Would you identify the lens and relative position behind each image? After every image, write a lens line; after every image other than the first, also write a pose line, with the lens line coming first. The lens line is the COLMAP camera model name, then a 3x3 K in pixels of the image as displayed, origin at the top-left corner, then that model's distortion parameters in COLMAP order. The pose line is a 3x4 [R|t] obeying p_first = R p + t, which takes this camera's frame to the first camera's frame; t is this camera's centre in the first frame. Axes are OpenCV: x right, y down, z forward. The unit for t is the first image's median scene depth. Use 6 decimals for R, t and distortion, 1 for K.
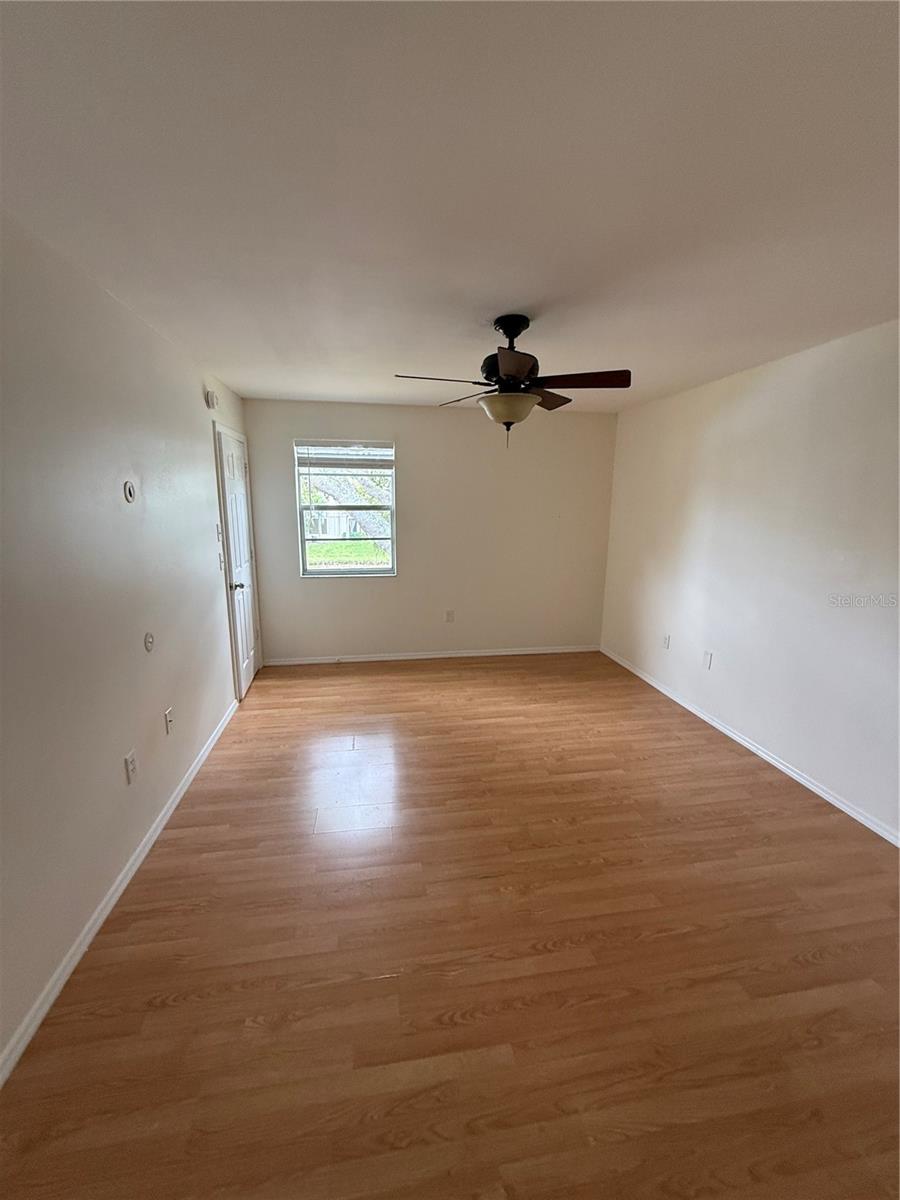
lens RADIAL K [[482.5, 0, 450.1], [0, 482.5, 603.4], [0, 0, 1]] dist [0.002593, 0.000668]
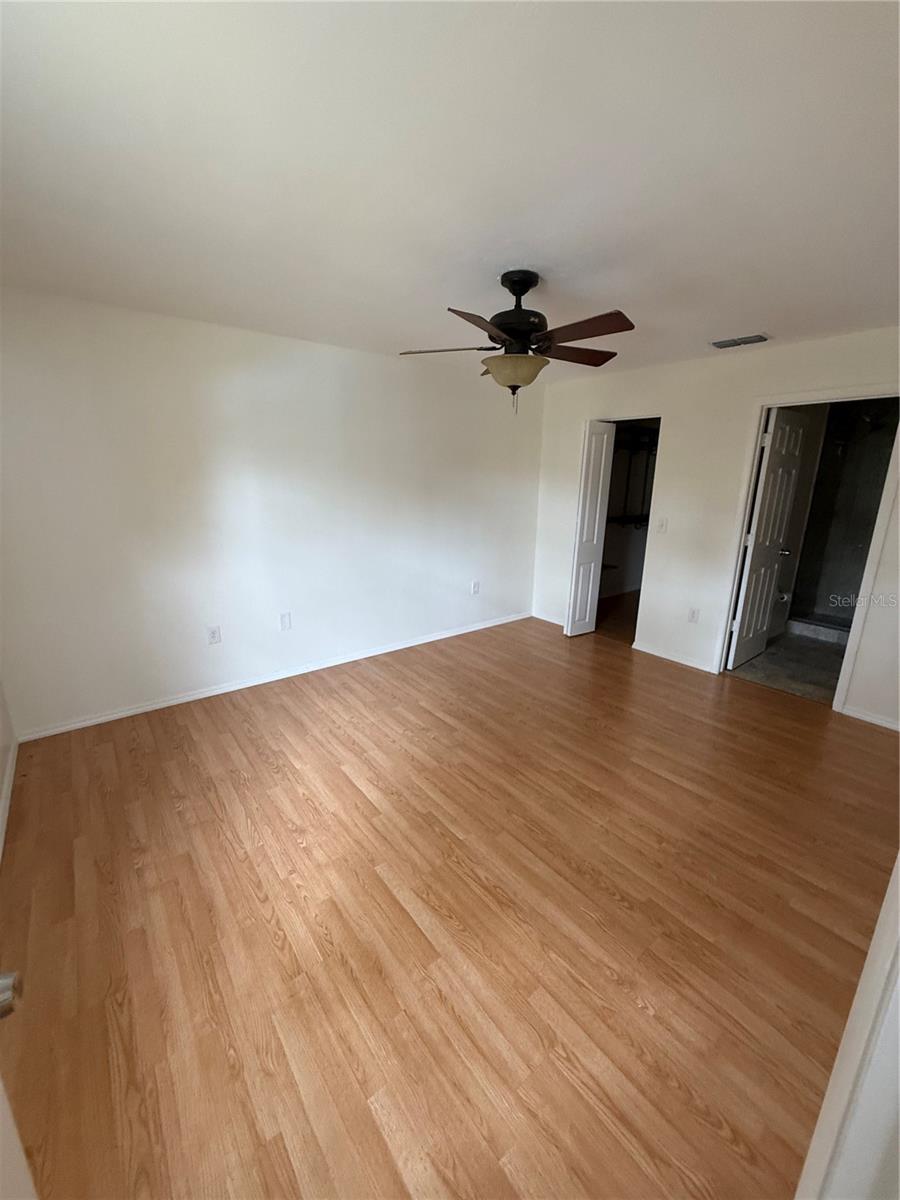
lens RADIAL K [[482.5, 0, 449.4], [0, 482.5, 598.0], [0, 0, 1]] dist [0.002593, 0.000668]
pose [[-0.474798, -0.238706, 0.847104, -0.470119], [0.174867, 0.917738, 0.356622, -0.223475], [-0.862547, 0.317454, -0.393999, 1.042792]]
